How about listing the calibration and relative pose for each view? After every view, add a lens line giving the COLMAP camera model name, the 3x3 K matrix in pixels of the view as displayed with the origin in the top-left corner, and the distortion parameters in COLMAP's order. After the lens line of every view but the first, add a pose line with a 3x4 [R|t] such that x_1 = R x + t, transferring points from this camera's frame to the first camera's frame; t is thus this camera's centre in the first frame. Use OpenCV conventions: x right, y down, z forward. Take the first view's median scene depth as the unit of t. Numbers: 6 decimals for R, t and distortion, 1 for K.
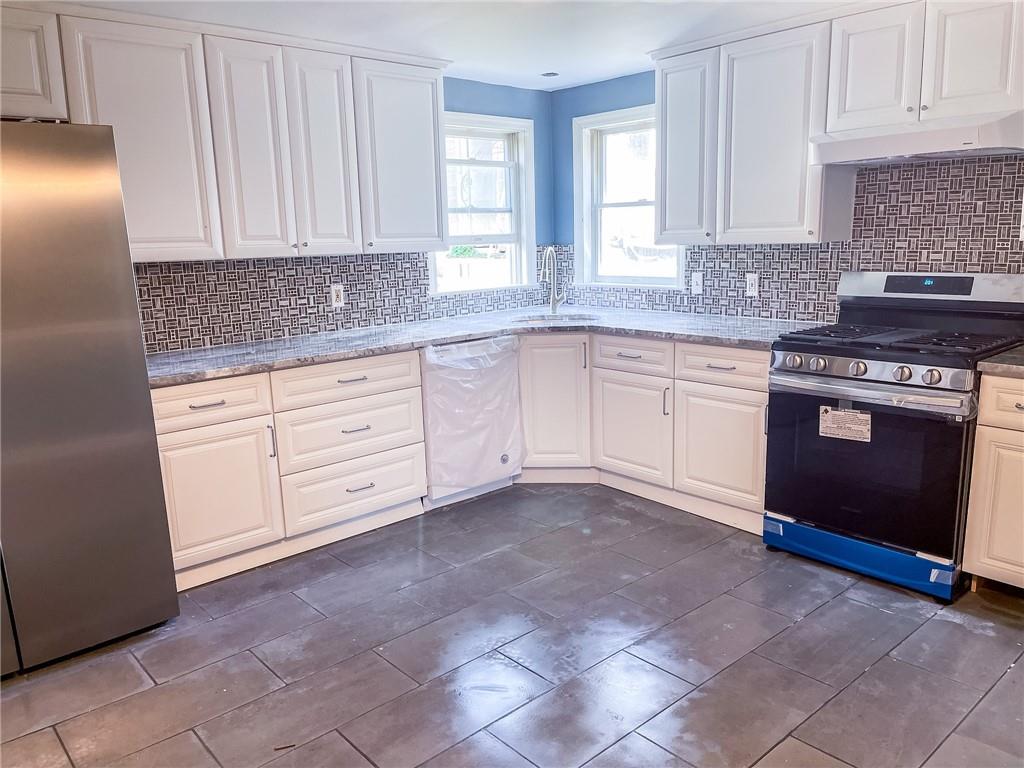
lens RADIAL K [[774.5, 0, 511.8], [0, 774.5, 389.1], [0, 0, 1]] dist [0.087030, -0.112823]
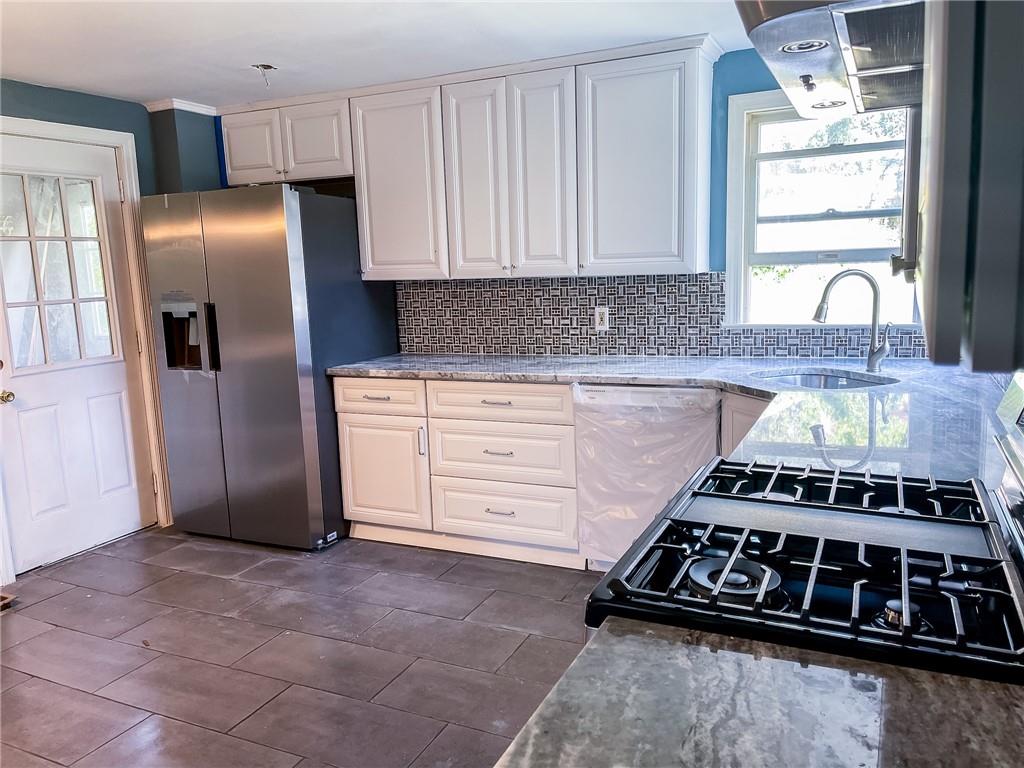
lens RADIAL K [[774.5, 0, 511.8], [0, 774.5, 389.1], [0, 0, 1]] dist [0.087030, -0.112823]
pose [[0.388477, 0.161206, -0.907247, 0.656659], [-0.160199, 0.981400, 0.105786, -0.128721], [0.907426, 0.104244, 0.407077, 0.573374]]
